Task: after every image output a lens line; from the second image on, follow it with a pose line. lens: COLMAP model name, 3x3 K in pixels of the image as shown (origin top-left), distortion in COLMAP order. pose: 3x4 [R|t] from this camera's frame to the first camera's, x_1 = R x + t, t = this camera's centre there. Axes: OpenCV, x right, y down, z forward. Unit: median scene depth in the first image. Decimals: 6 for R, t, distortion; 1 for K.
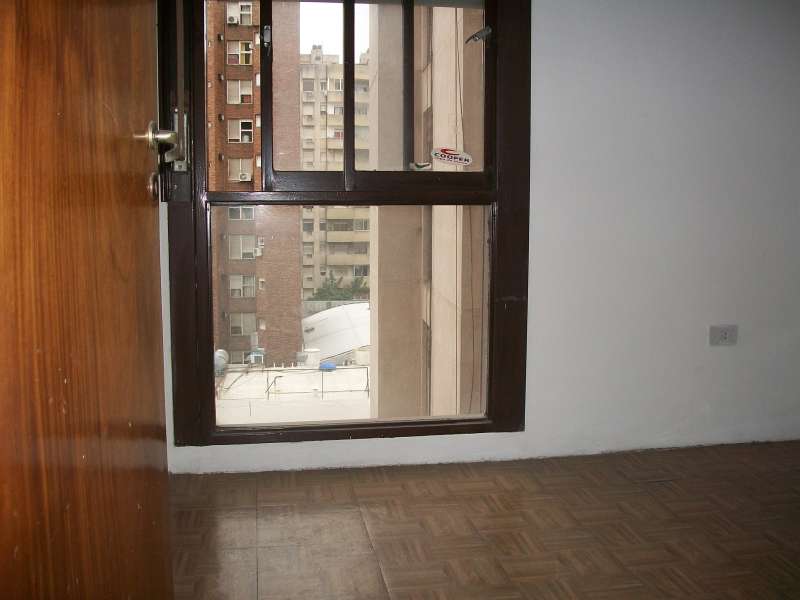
lens RADIAL K [[841.3, 0, 395.8], [0, 841.3, 293.2], [0, 0, 1]] dist [-0.113599, 0.000000]
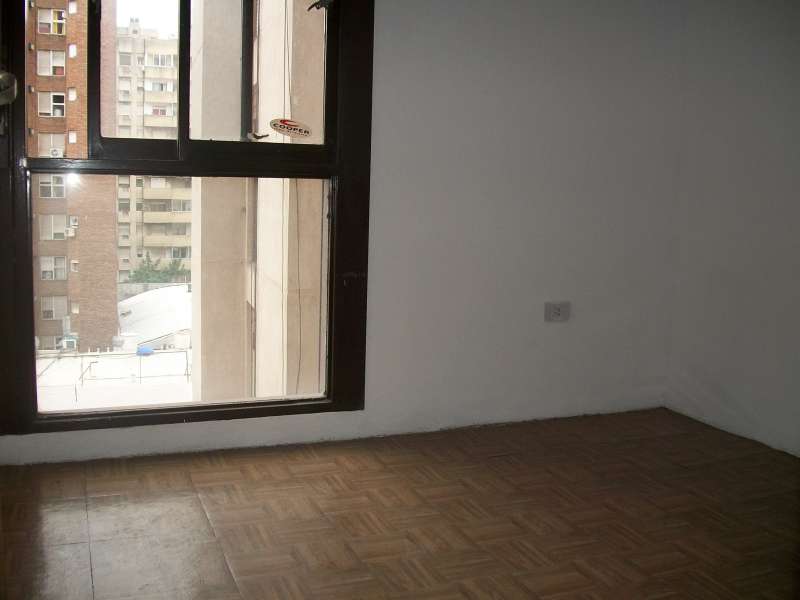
lens RADIAL K [[841.3, 0, 397.6], [0, 841.3, 291.8], [0, 0, 1]] dist [-0.113599, 0.000000]
pose [[0.977005, -0.002695, 0.213199, -0.018895], [-0.001370, 0.999820, 0.018917, 0.007363], [-0.213211, -0.018774, 0.976826, 0.029004]]
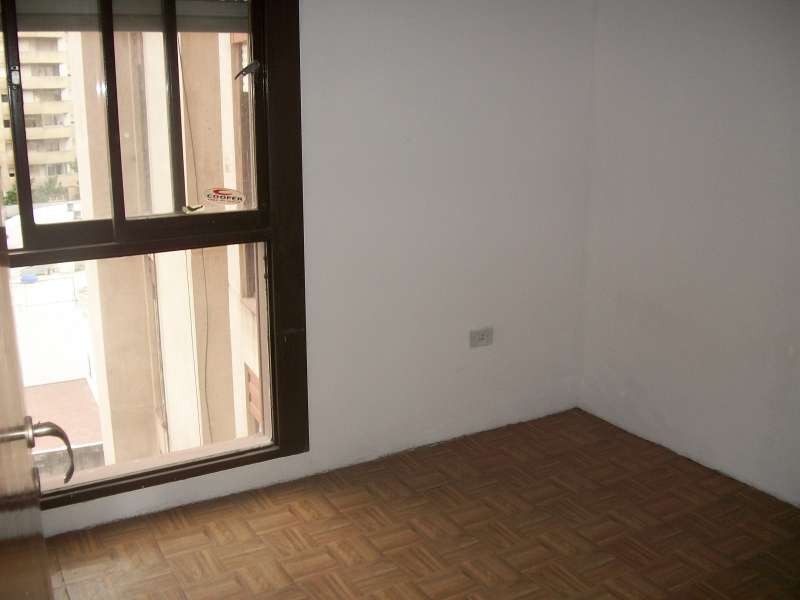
lens RADIAL K [[841.3, 0, 398.4], [0, 841.3, 284.4], [0, 0, 1]] dist [-0.113599, 0.000000]
pose [[0.937320, -0.084944, 0.337959, -0.080259], [0.041634, 0.990186, 0.133408, -0.179620], [-0.345974, -0.110976, 0.931658, 0.008665]]
